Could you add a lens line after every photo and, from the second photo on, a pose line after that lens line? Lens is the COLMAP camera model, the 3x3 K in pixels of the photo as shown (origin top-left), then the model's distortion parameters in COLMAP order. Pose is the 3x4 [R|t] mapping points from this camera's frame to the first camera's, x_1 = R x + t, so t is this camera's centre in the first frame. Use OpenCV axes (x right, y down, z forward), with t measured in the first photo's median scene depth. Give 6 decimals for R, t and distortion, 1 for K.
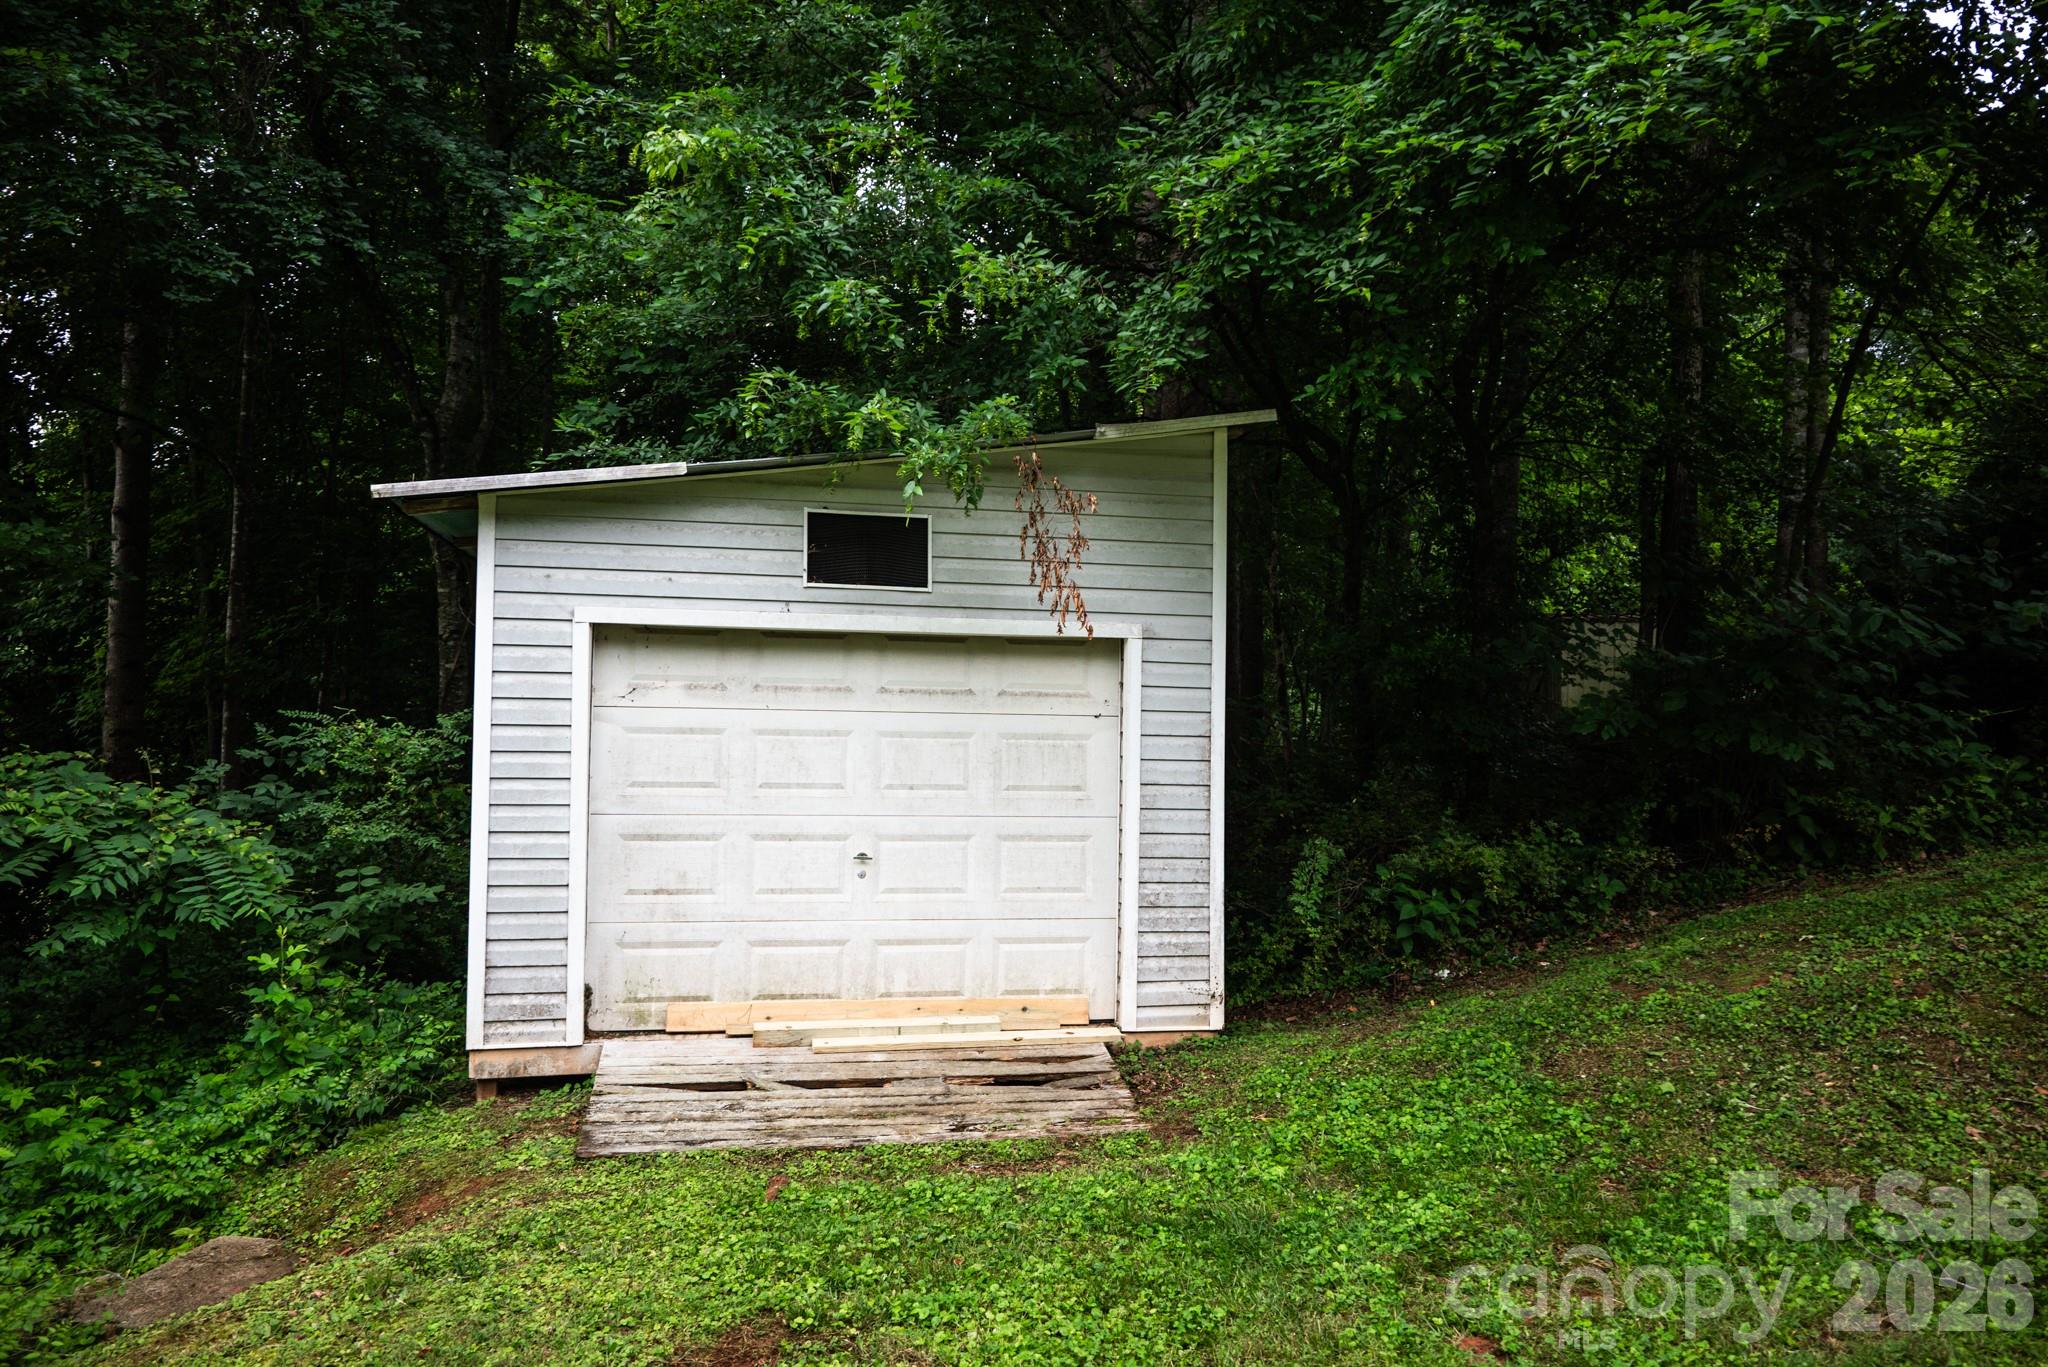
lens RADIAL K [[1388.7, 0, 1031.5], [0, 1388.7, 678.5], [0, 0, 1]] dist [0.005960, -0.005957]
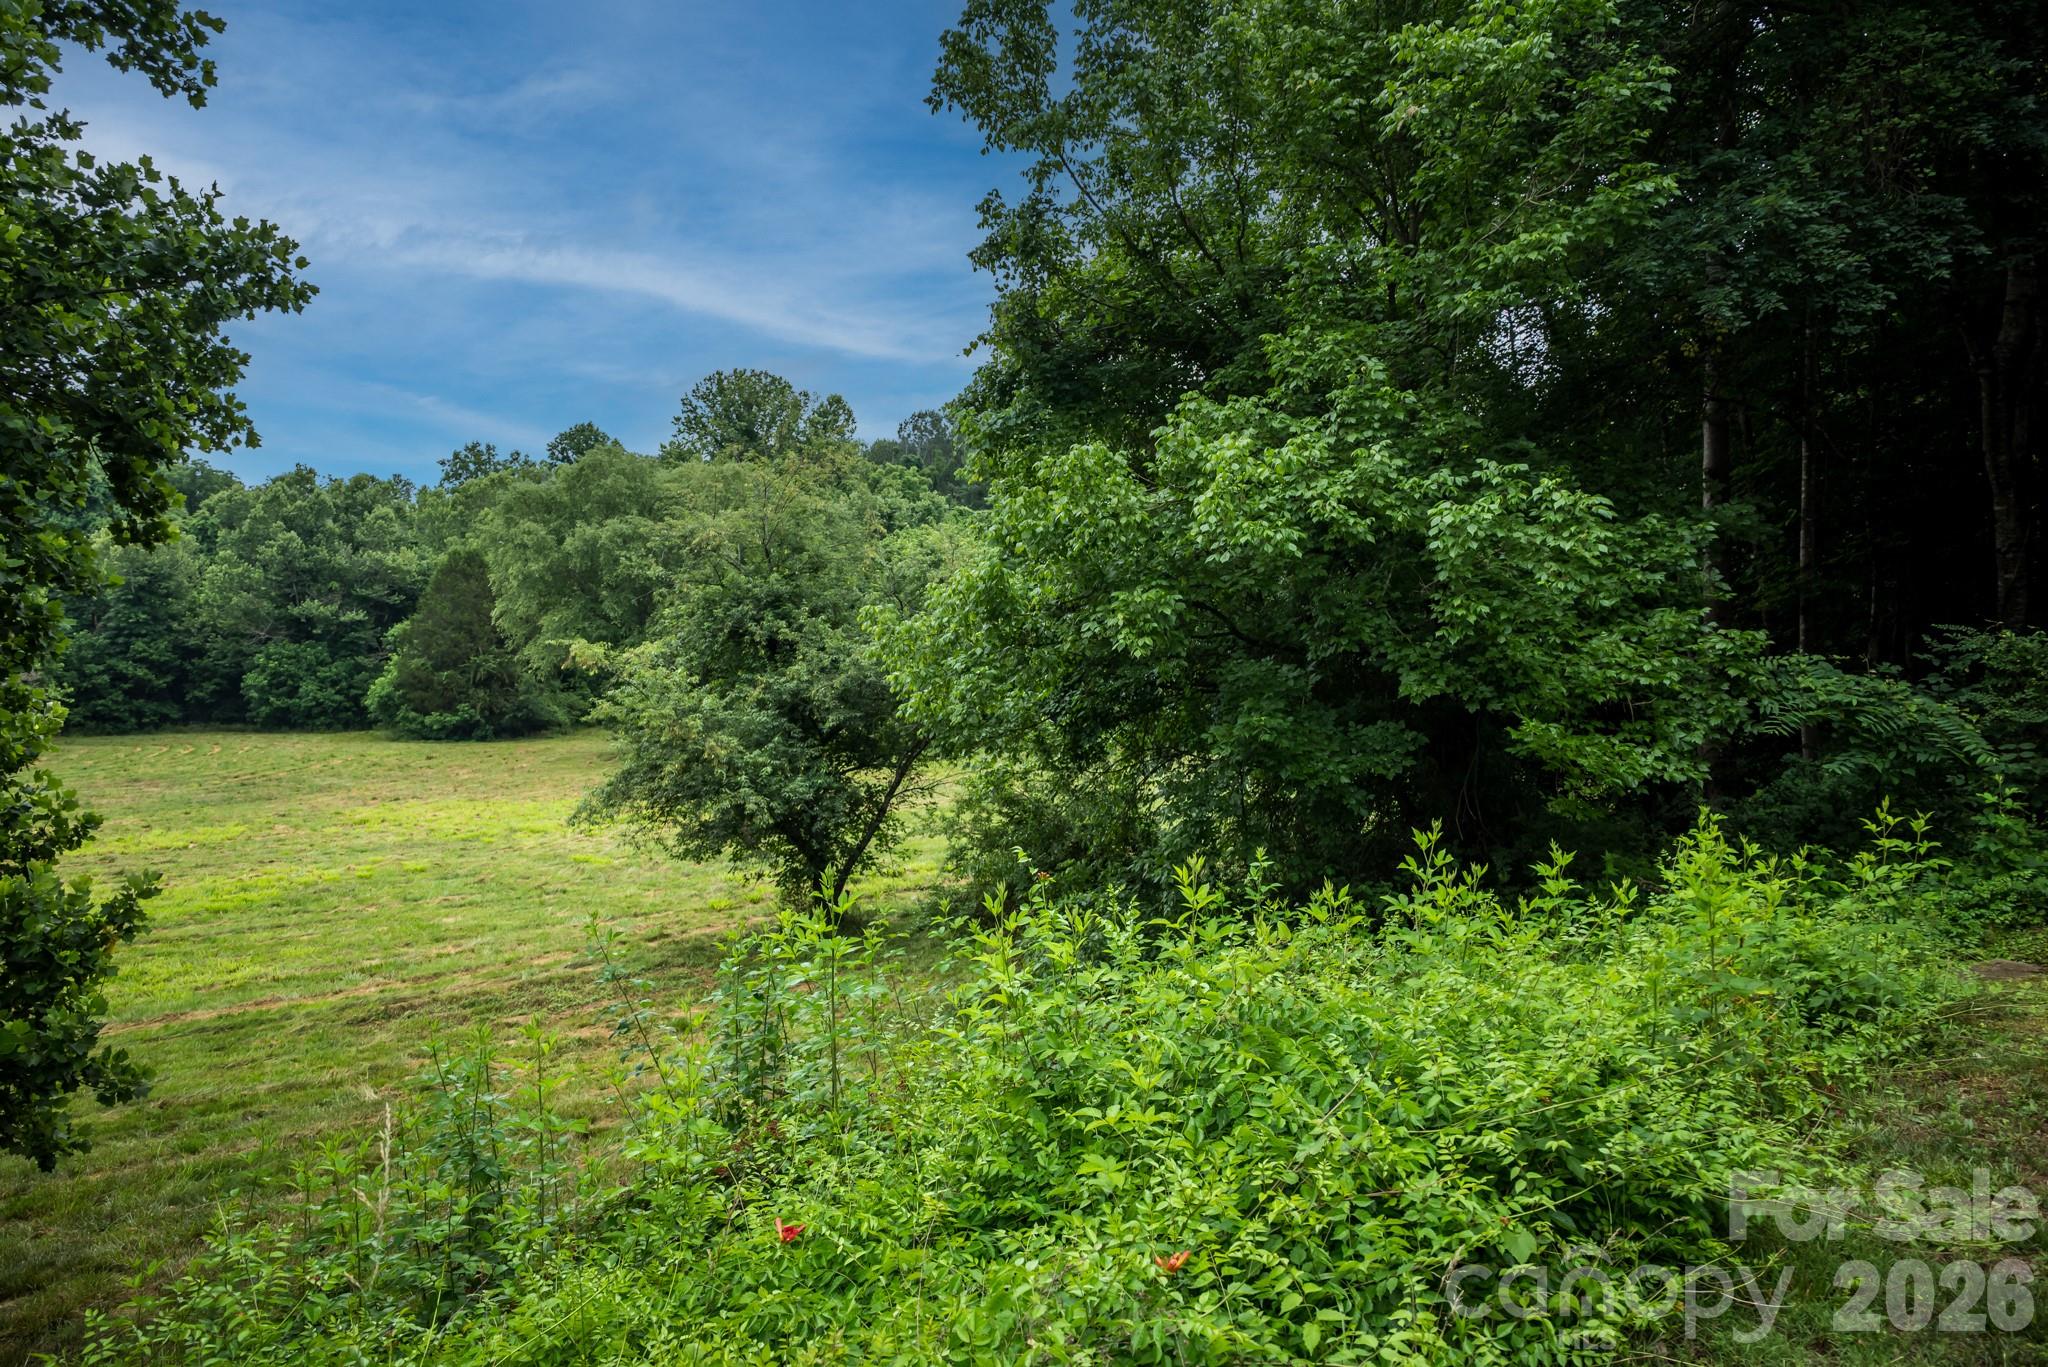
lens RADIAL K [[1388.7, 0, 1024.8], [0, 1388.7, 672.6], [0, 0, 1]] dist [0.005960, -0.005957]
pose [[0.572356, -0.008655, -0.819960, 0.072108], [0.058514, 0.997826, 0.030311, -0.031517], [0.817915, -0.065328, 0.571618, -0.660896]]
